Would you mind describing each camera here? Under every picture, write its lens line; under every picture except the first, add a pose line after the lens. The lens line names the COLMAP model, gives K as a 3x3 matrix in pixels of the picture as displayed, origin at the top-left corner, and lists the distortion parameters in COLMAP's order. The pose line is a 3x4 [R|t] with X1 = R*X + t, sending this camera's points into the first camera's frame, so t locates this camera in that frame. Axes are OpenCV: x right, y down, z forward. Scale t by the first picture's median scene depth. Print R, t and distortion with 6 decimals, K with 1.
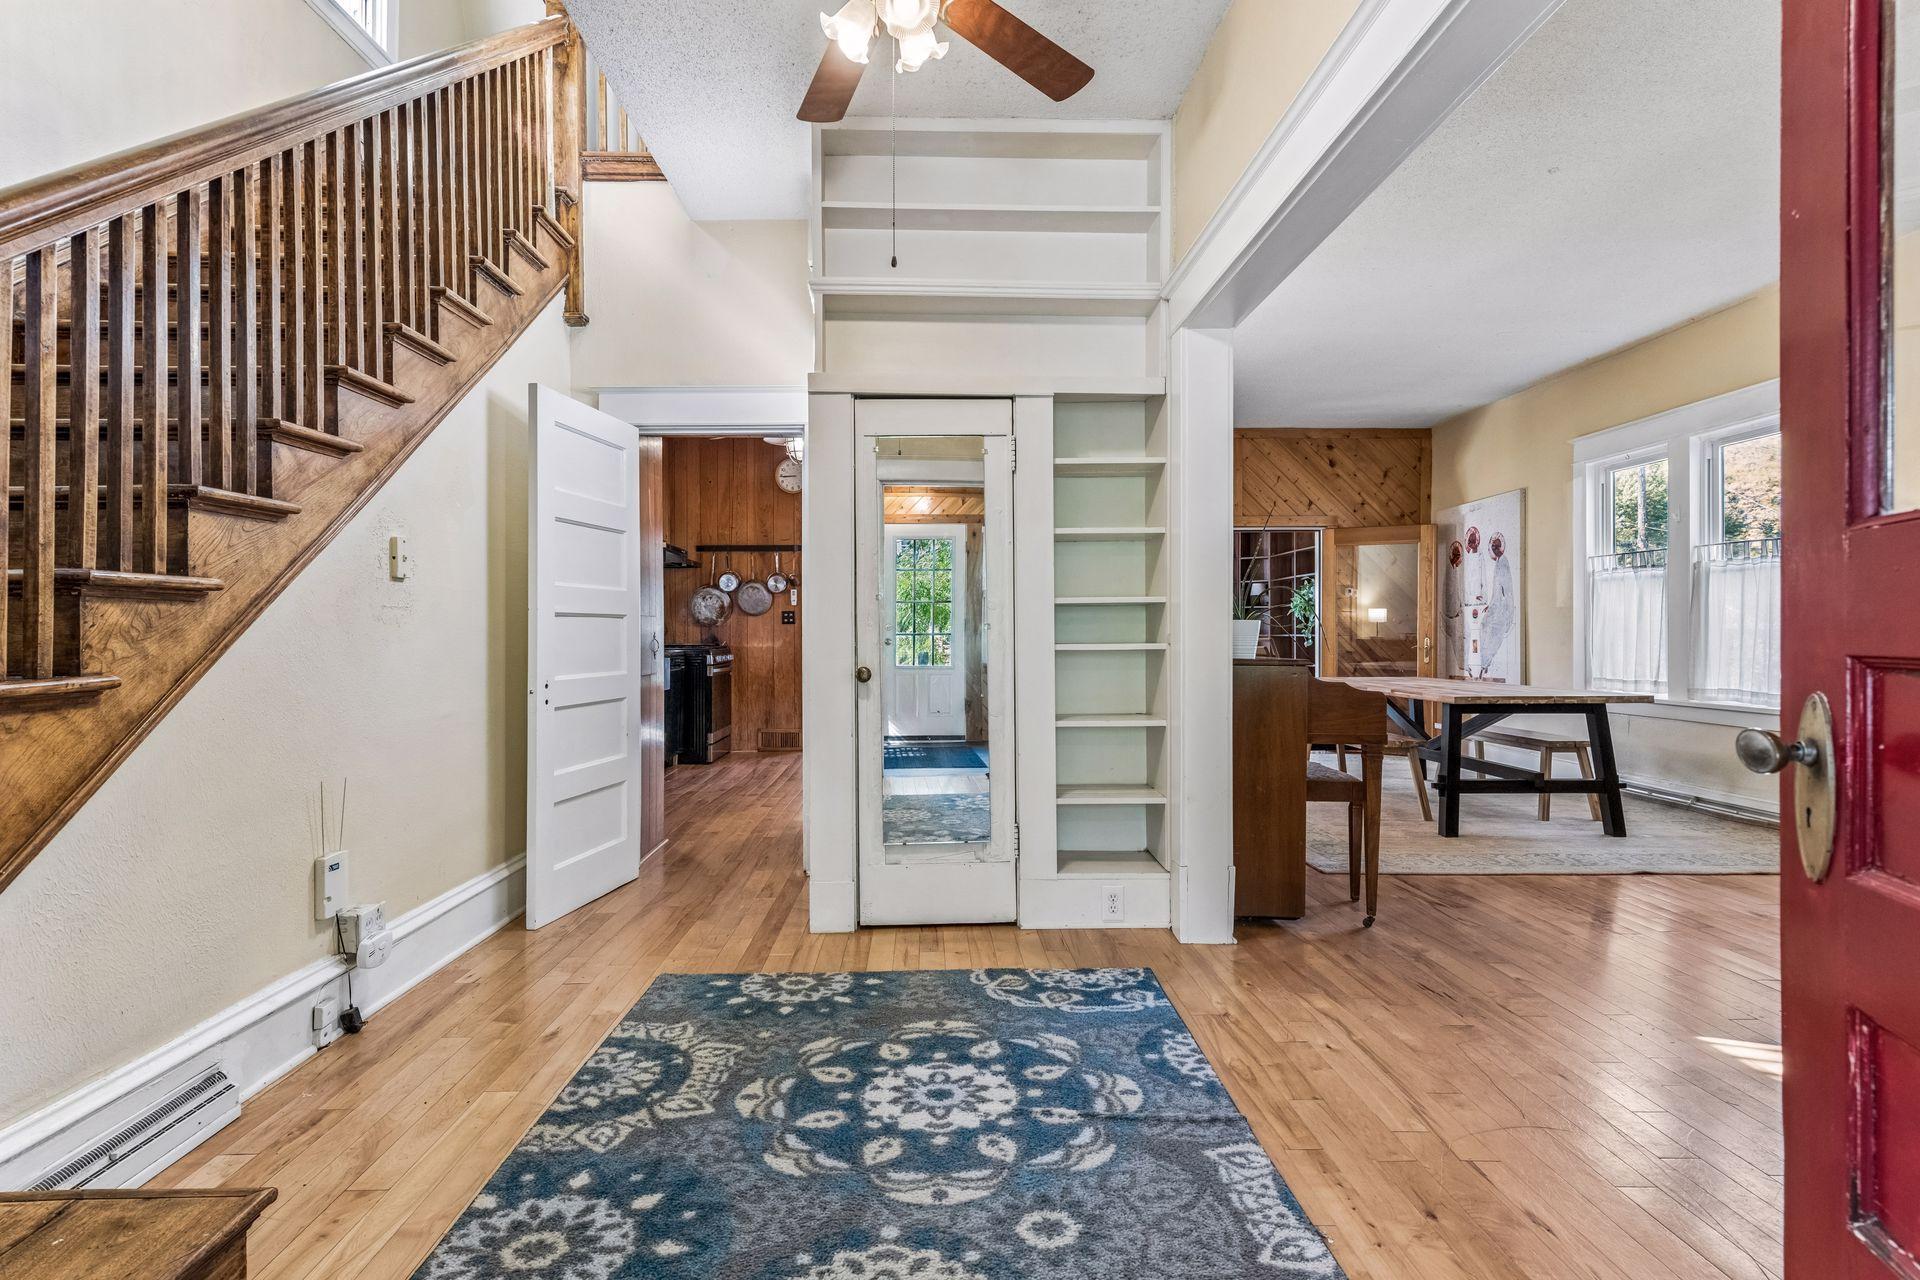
lens RADIAL K [[955.7, 0, 945.4], [0, 955.7, 633.1], [0, 0, 1]] dist [0.014166, -0.005434]
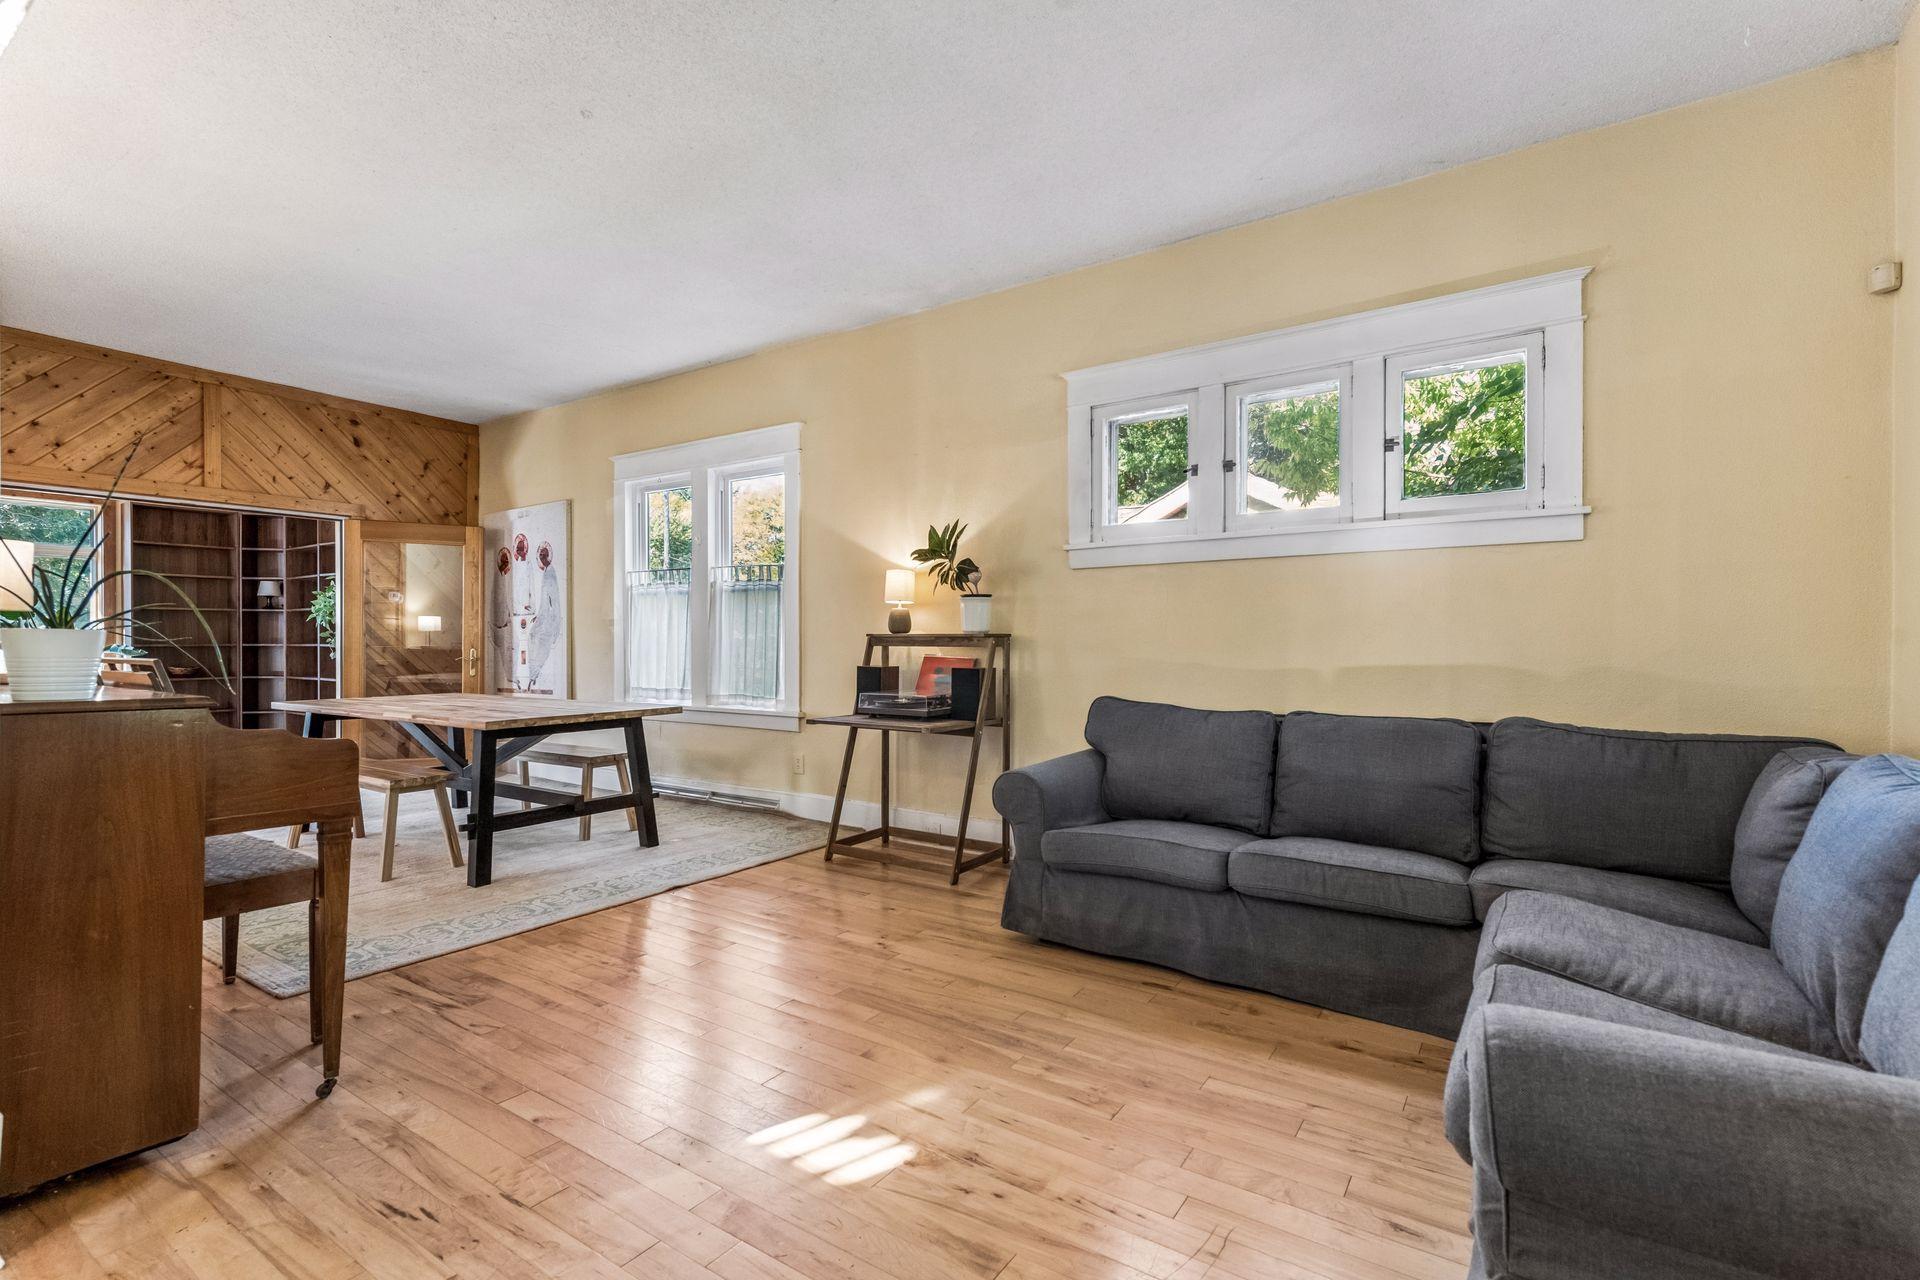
lens RADIAL K [[861.9, 0, 967.6], [0, 861.9, 647.3], [0, 0, 1]] dist [0.010940, -0.004726]
pose [[0.571036, -0.003709, 0.820916, 0.205337], [-0.003258, 0.999972, 0.006785, -0.008374], [-0.820918, -0.006549, 0.571008, 0.299120]]
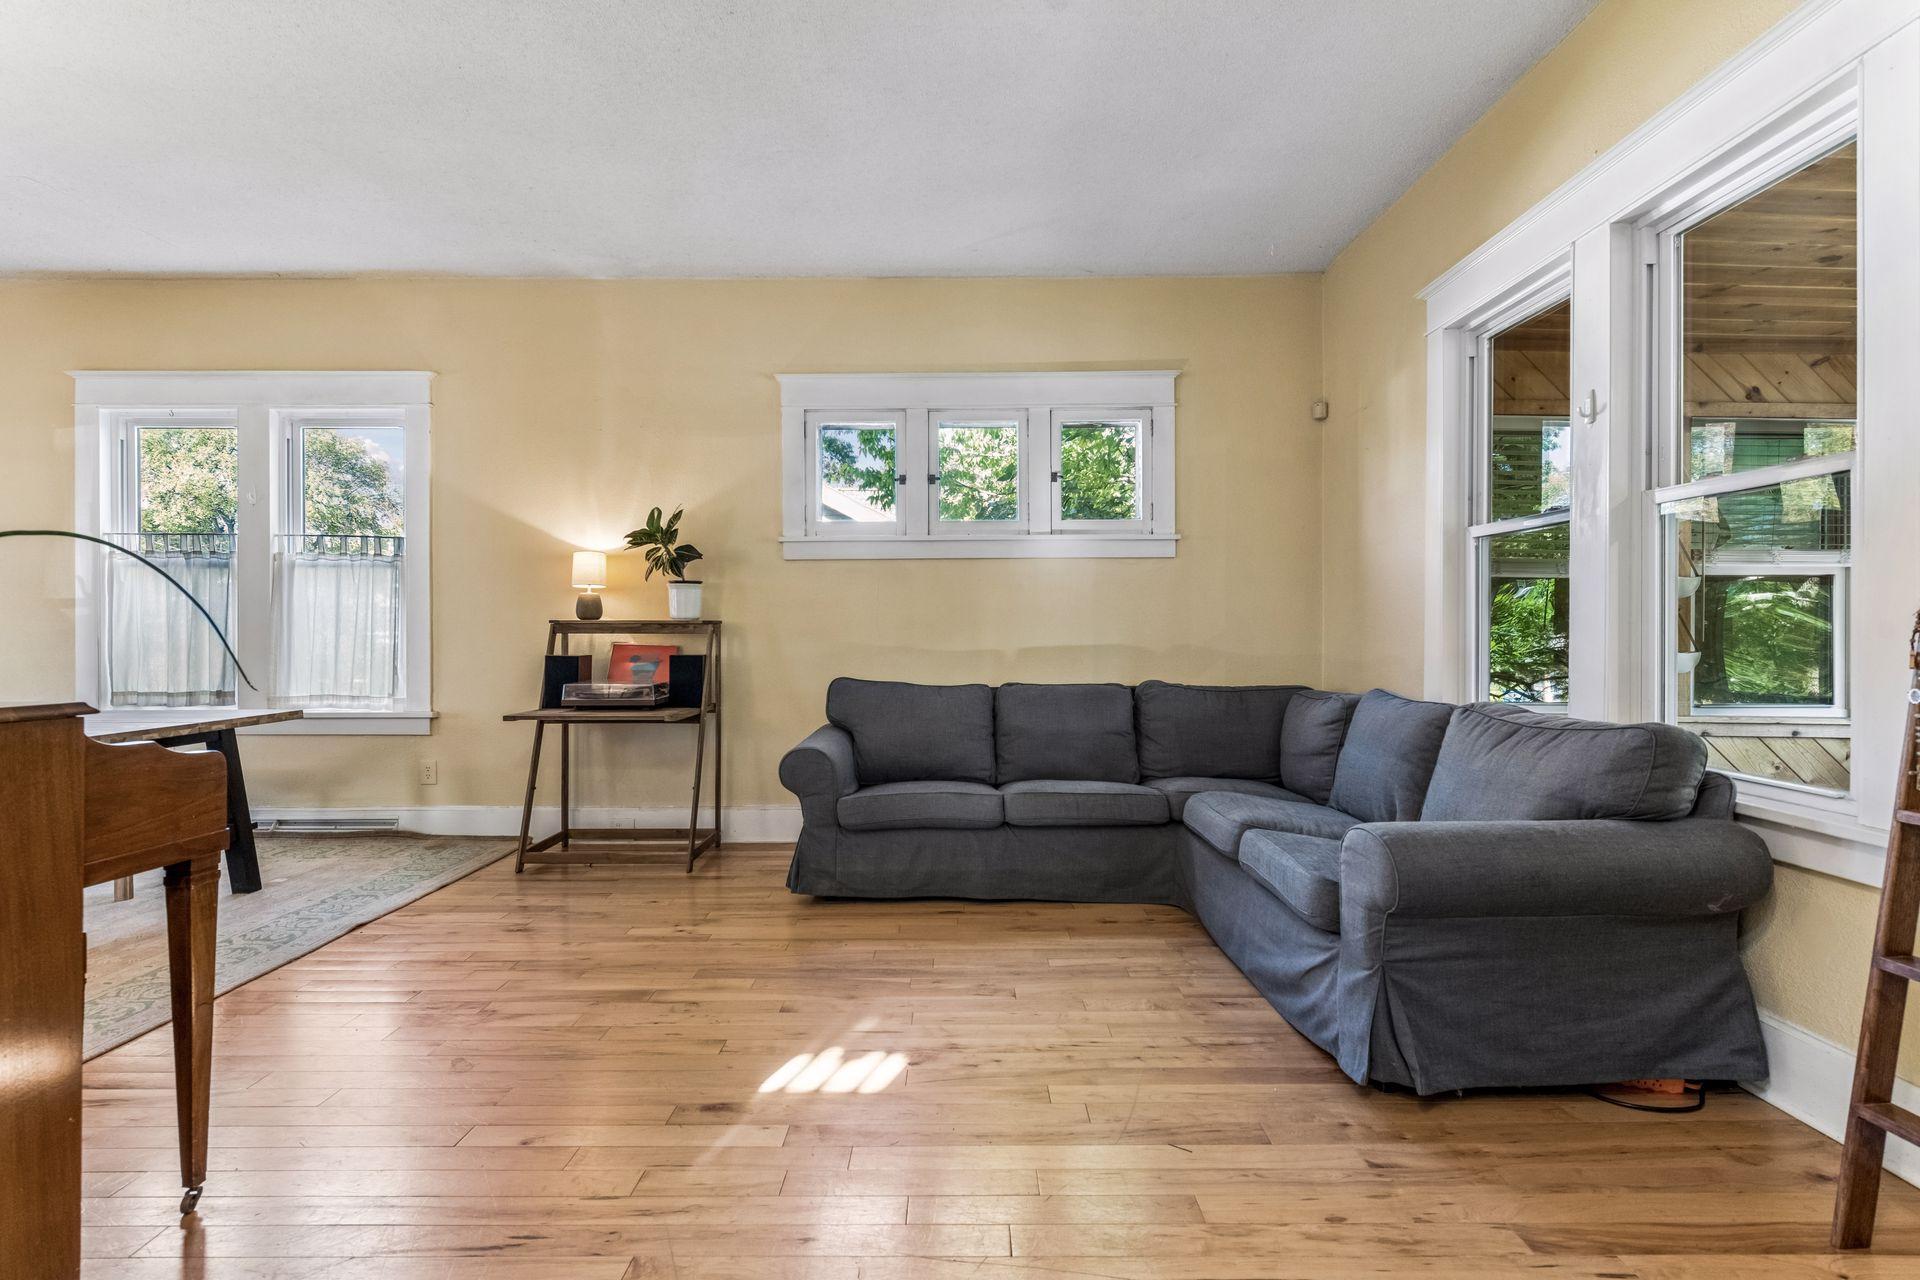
lens RADIAL K [[879.6, 0, 964.4], [0, 879.6, 635.1], [0, 0, 1]] dist [0.004846, -0.001941]
pose [[0.018633, -0.005437, 0.999812, -0.023079], [-0.000770, 0.999985, 0.005452, -0.005929], [-0.999826, -0.000872, 0.018628, 0.578911]]
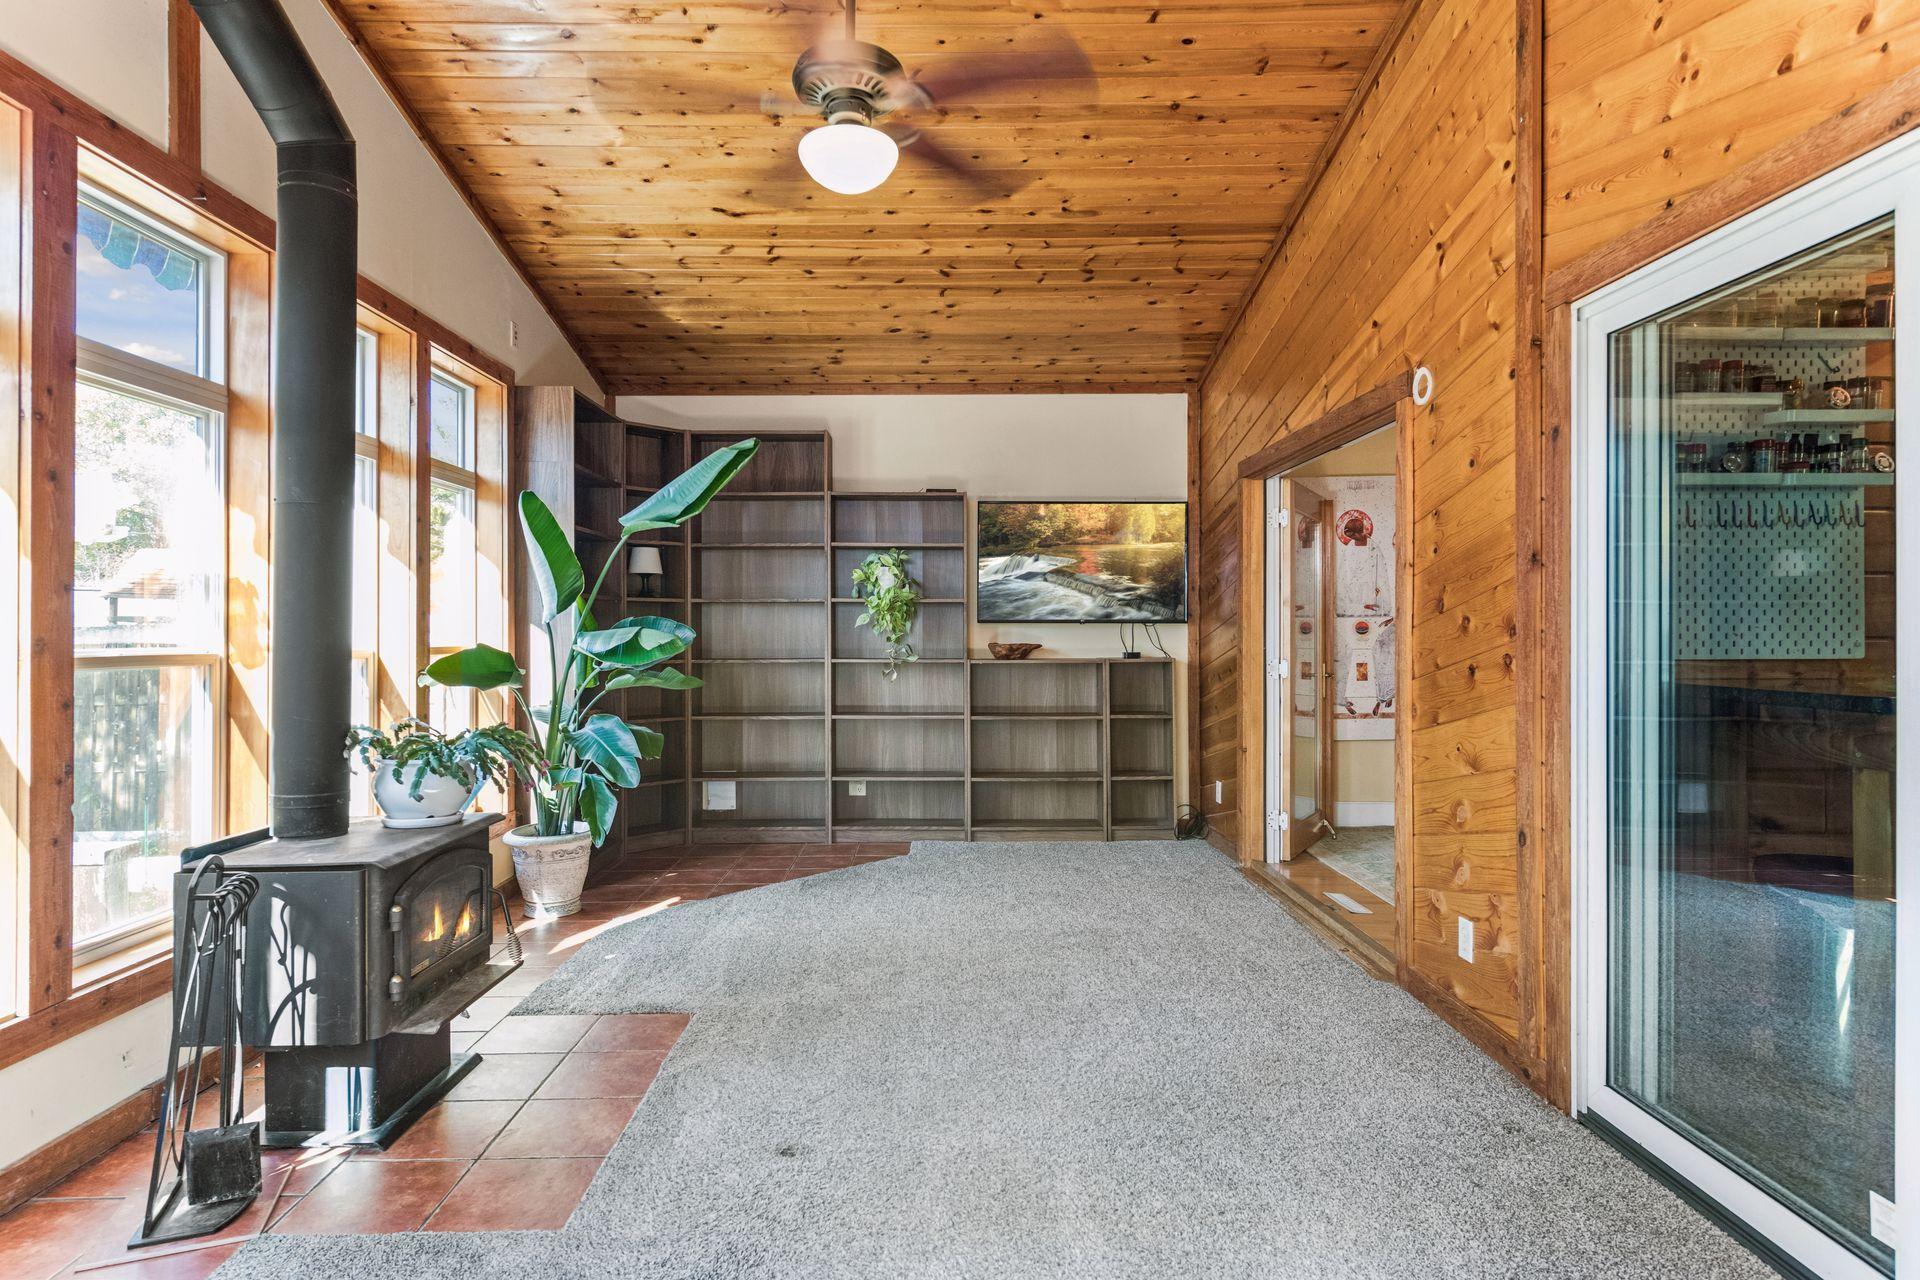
lens RADIAL K [[1059.3, 0, 950.0], [0, 1059.3, 629.2], [0, 0, 1]] dist [0.017641, -0.012102]
pose [[0.026752, 0.000303, 0.999642, -0.609986], [0.001605, 0.999999, -0.000346, -0.042537], [-0.999641, 0.001614, 0.026752, 2.842818]]
